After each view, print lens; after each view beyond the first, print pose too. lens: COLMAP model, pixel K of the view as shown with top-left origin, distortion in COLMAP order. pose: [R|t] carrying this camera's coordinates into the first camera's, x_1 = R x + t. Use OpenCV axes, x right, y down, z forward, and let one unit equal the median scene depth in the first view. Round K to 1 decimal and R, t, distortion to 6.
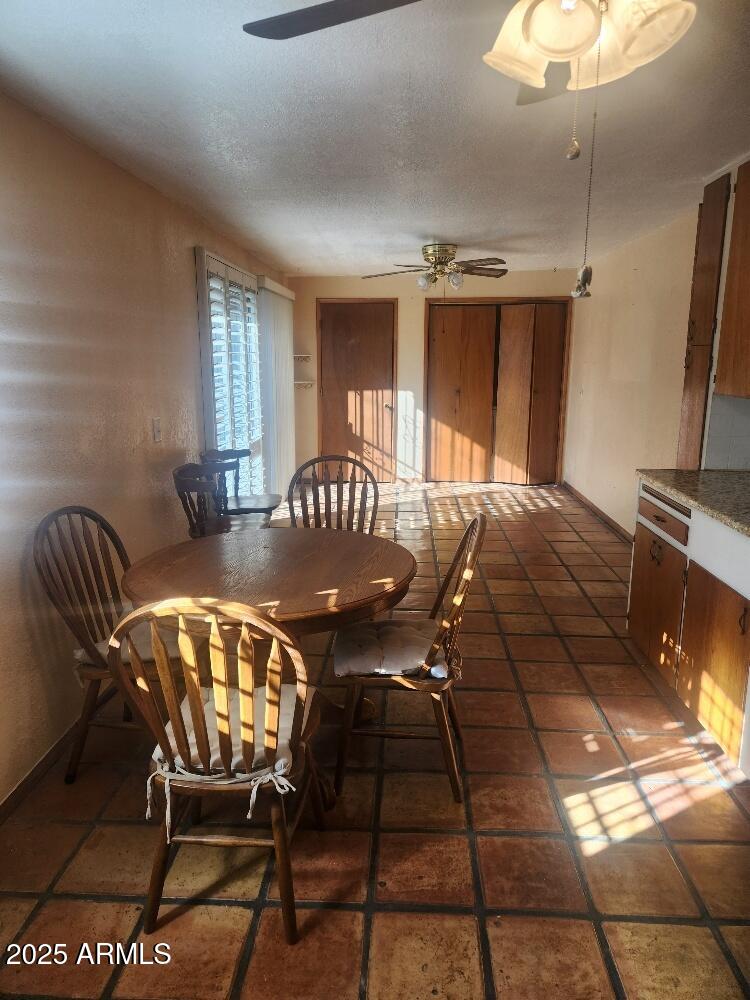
lens RADIAL K [[668.1, 0, 366.6], [0, 668.1, 496.3], [0, 0, 1]] dist [0.076557, -0.067488]
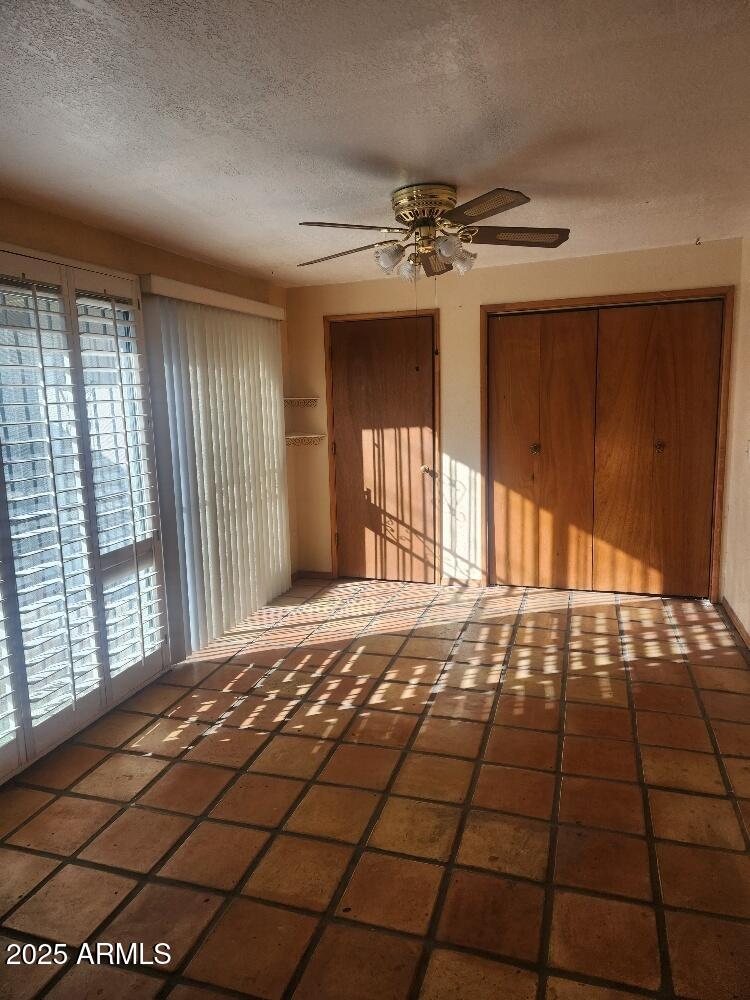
lens RADIAL K [[668.1, 0, 366.6], [0, 668.1, 496.3], [0, 0, 1]] dist [0.076557, -0.067488]
pose [[0.968709, 0.009569, -0.248014, 0.146478], [-0.022719, 0.998480, -0.050216, -0.077656], [0.247156, 0.054279, 0.967454, 0.361495]]
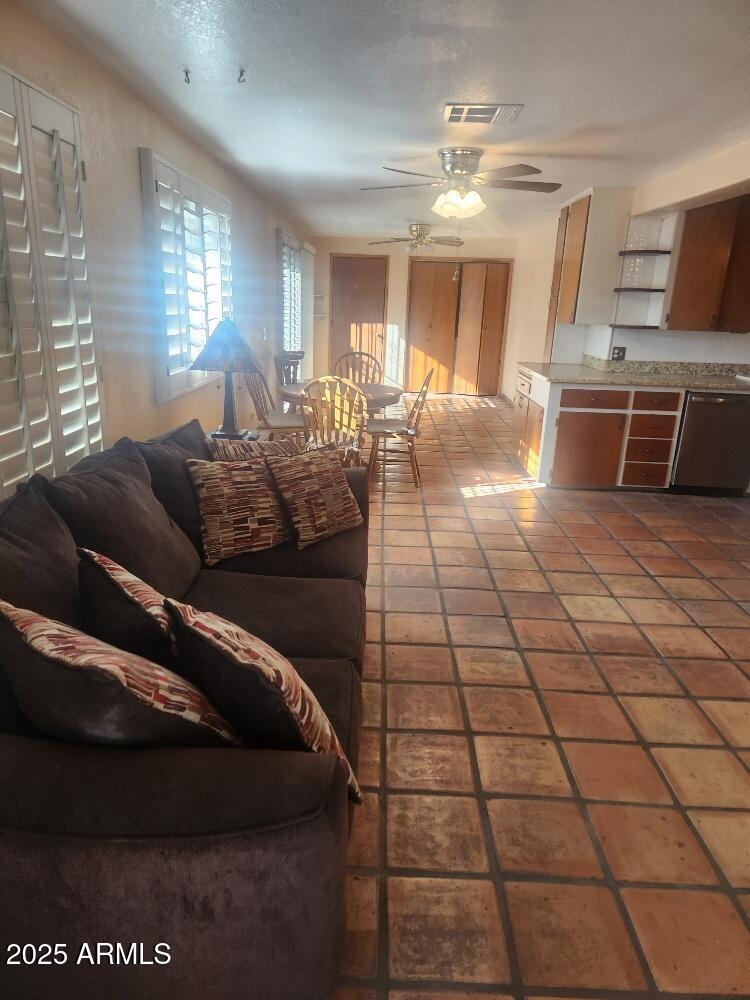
lens RADIAL K [[668.1, 0, 366.6], [0, 668.1, 496.3], [0, 0, 1]] dist [0.076557, -0.067488]
pose [[0.998916, 0.024208, 0.039769, -0.044037], [-0.027238, 0.996621, 0.077492, 0.094569], [-0.037758, -0.078491, 0.996200, -0.427705]]
